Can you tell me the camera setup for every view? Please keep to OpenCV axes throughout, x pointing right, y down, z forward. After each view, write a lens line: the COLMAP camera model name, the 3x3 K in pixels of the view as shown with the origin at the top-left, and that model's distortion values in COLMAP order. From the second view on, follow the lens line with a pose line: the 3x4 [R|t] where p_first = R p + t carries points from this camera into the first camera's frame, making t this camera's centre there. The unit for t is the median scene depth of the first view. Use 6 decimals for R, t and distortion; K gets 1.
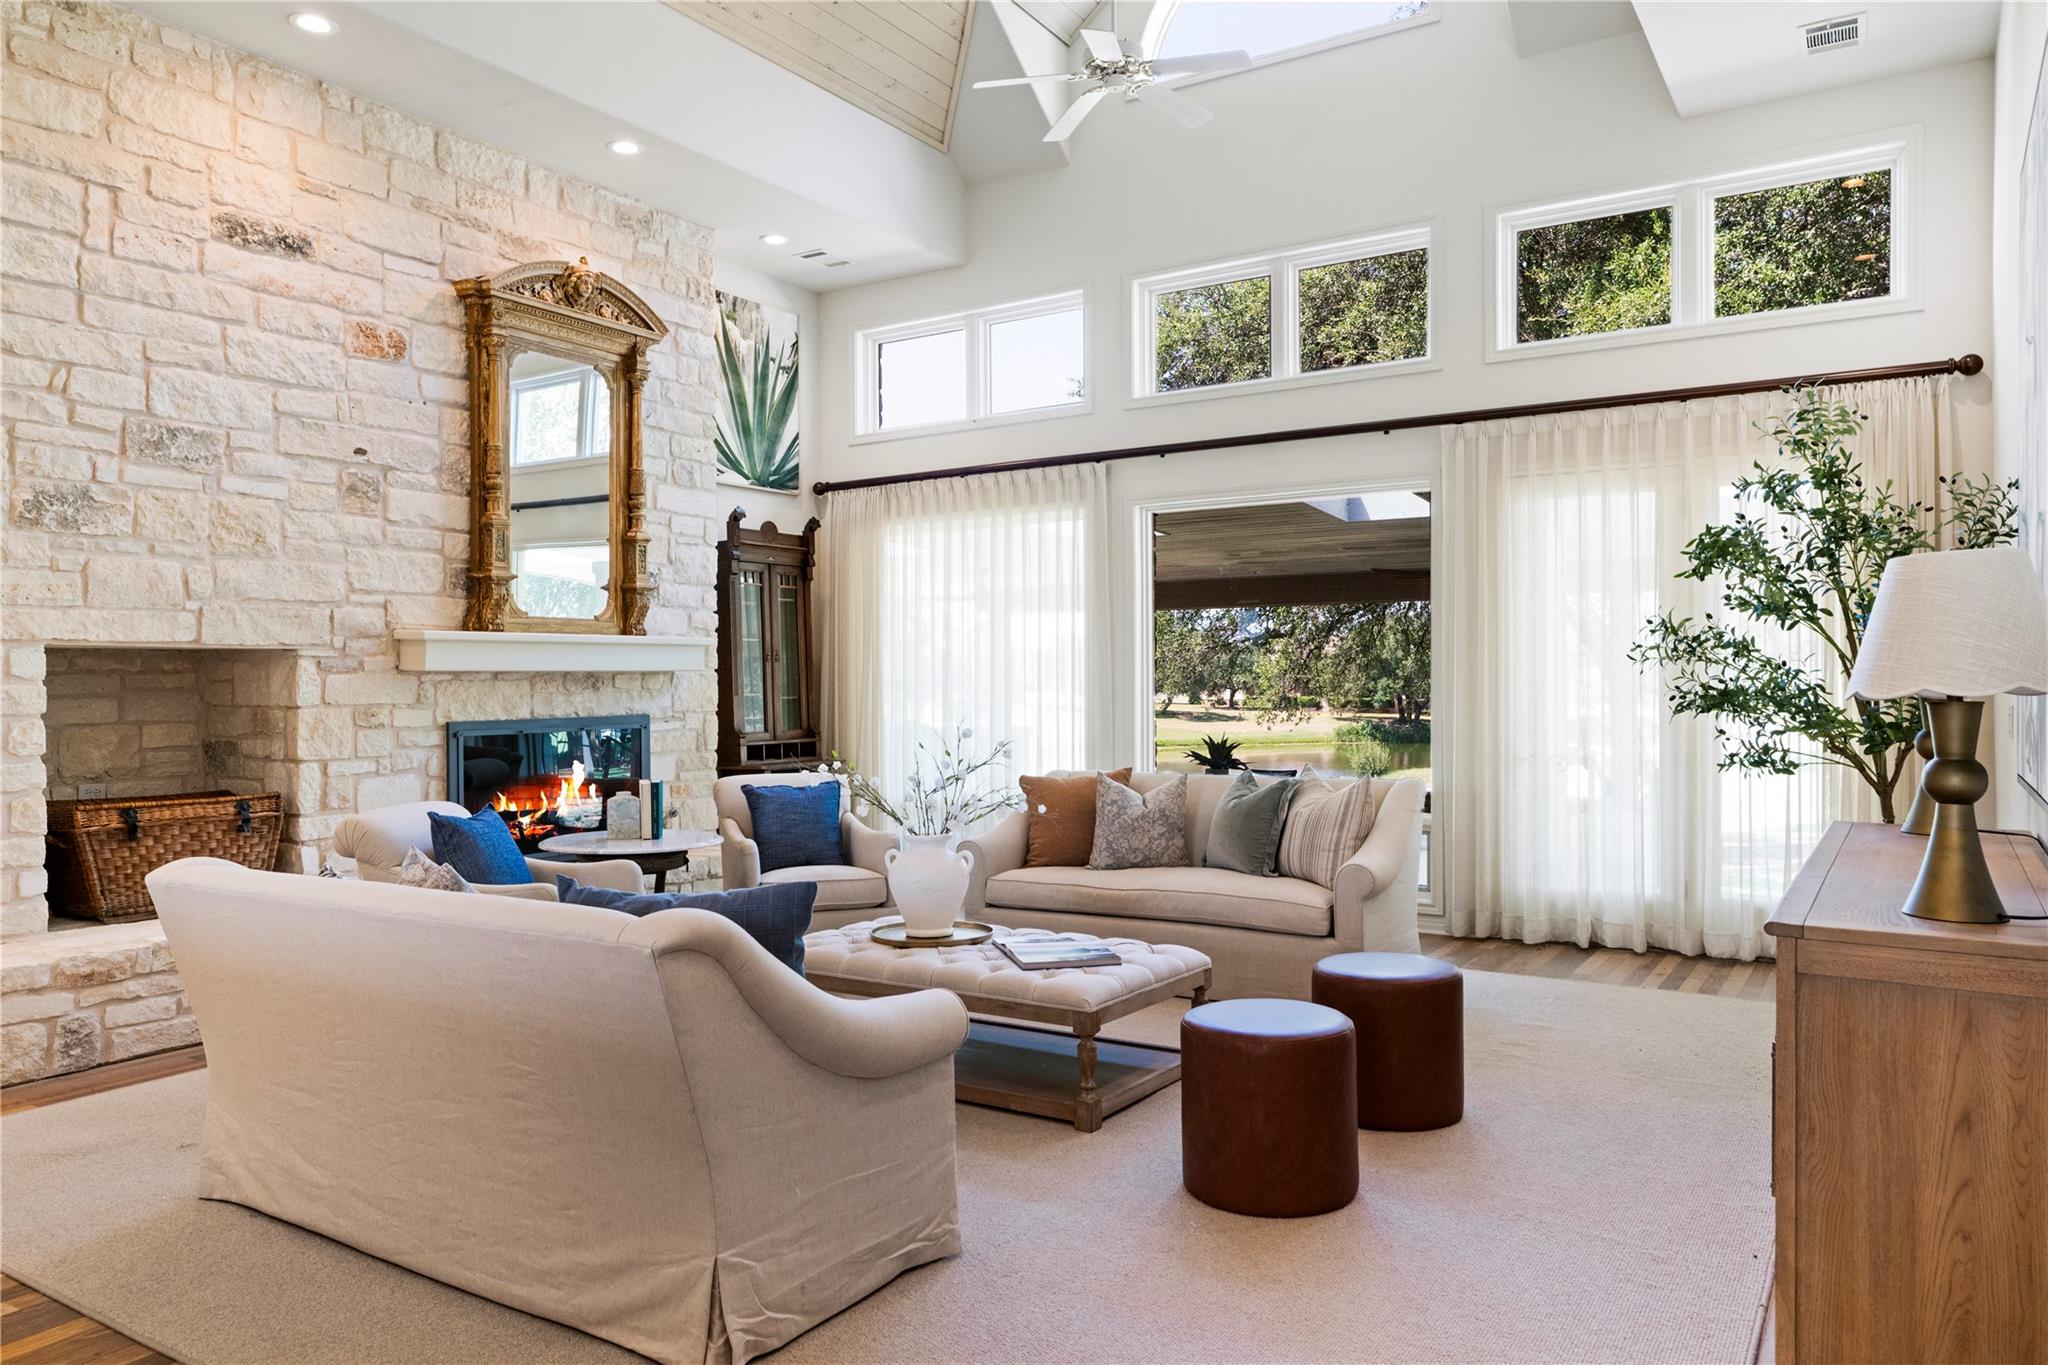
lens RADIAL K [[1451.7, 0, 1021.7], [0, 1451.7, 678.9], [0, 0, 1]] dist [-0.007454, -0.000316]
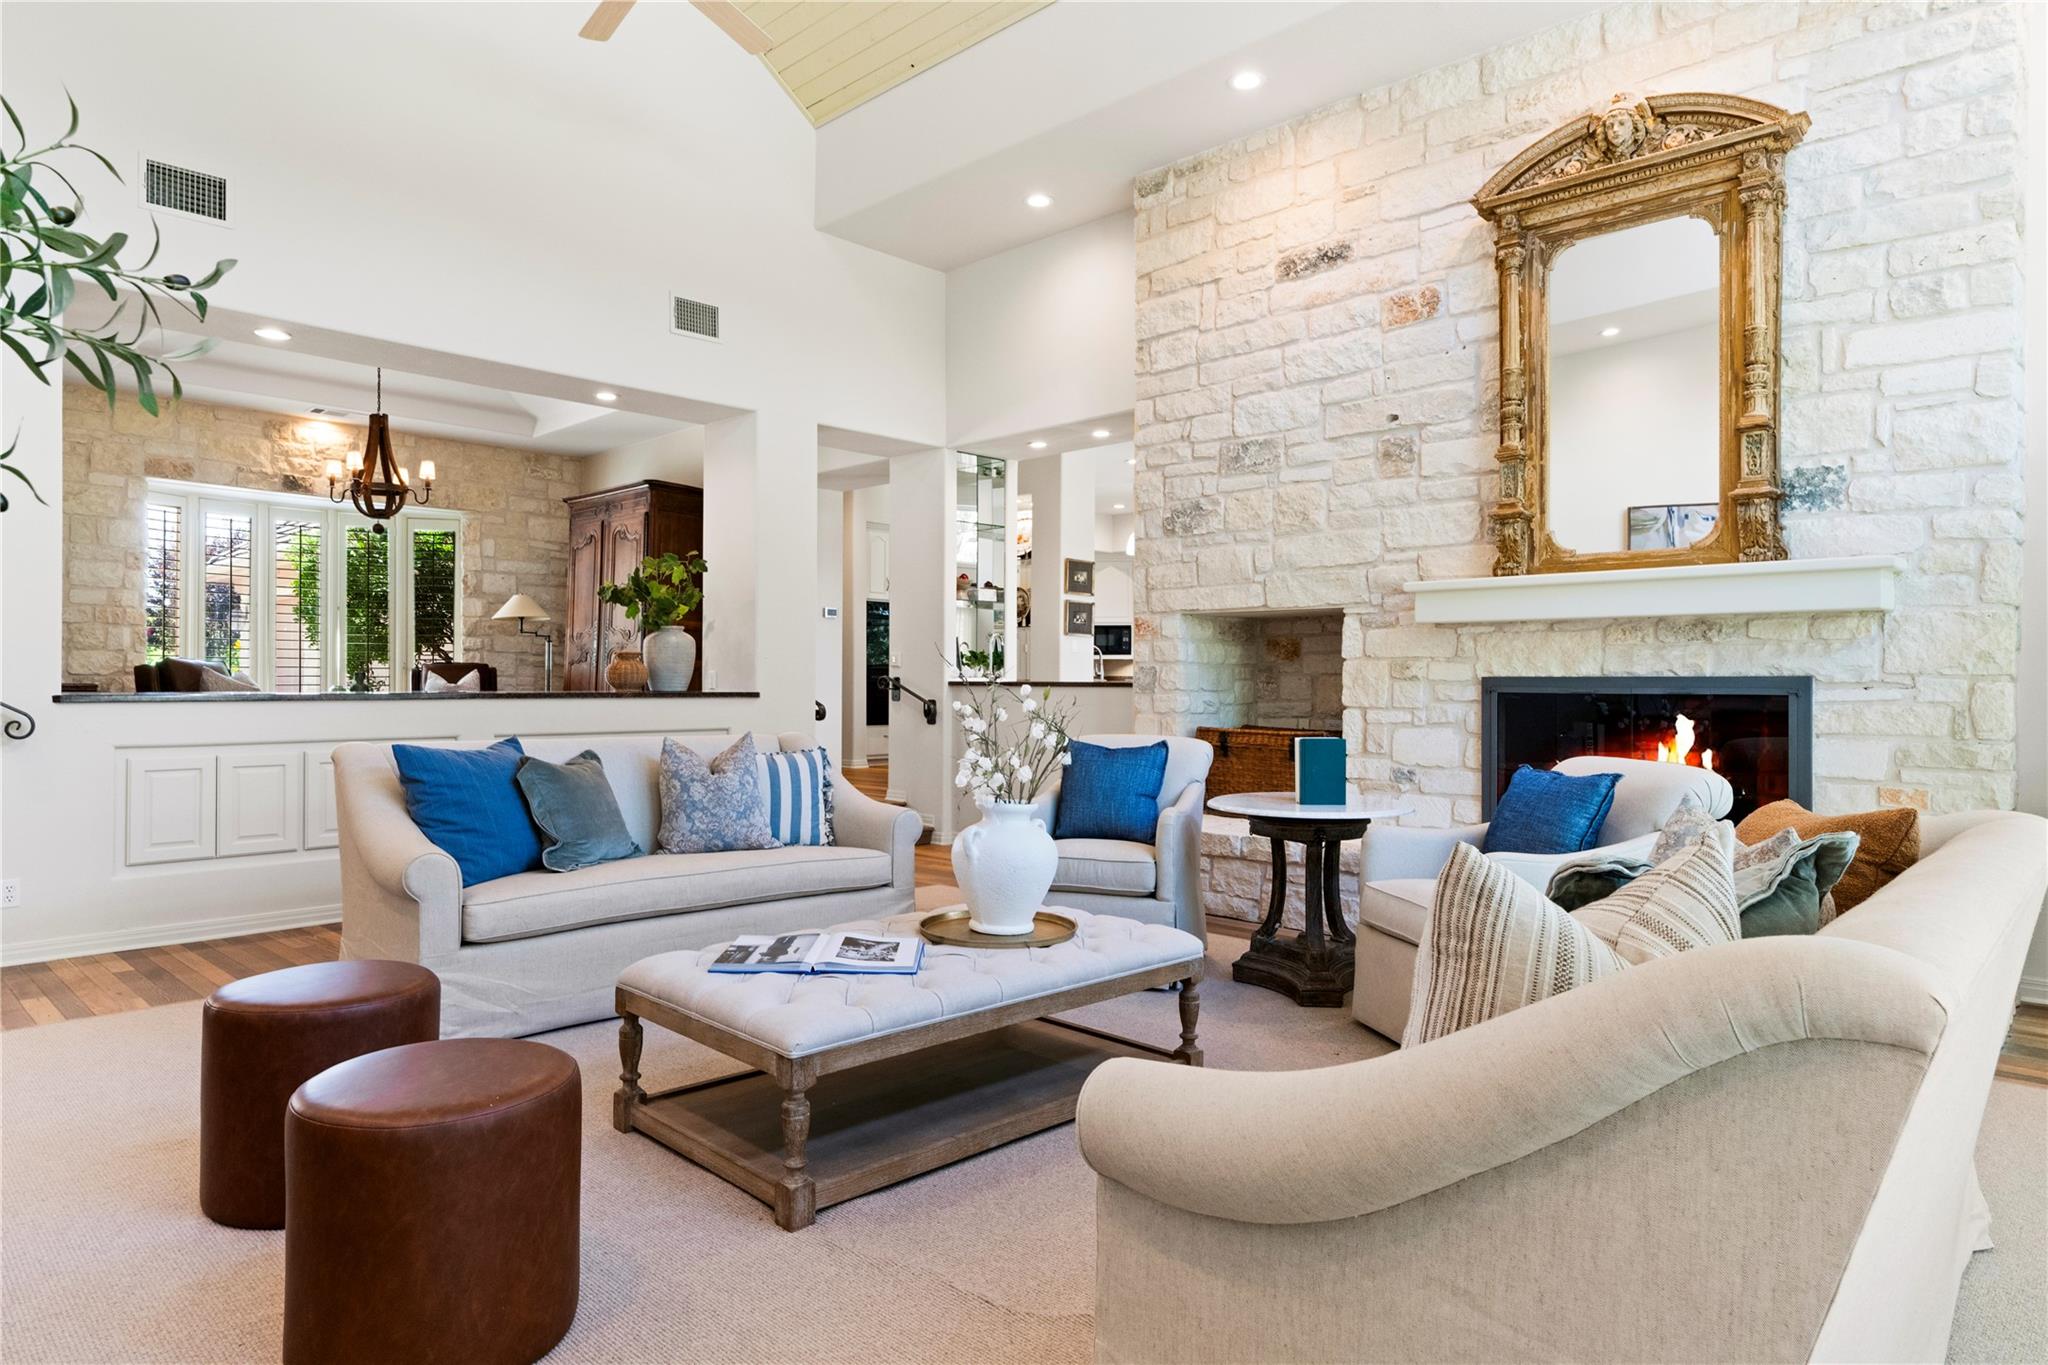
lens RADIAL K [[1157.9, 0, 977.6], [0, 1157.9, 675.8], [0, 0, 1]] dist [-0.001219, 0.005034]
pose [[-0.208741, -0.005593, -0.977955, 0.433997], [-0.012457, 0.999918, -0.003060, 0.037795], [0.977892, 0.011544, -0.208793, 0.887380]]
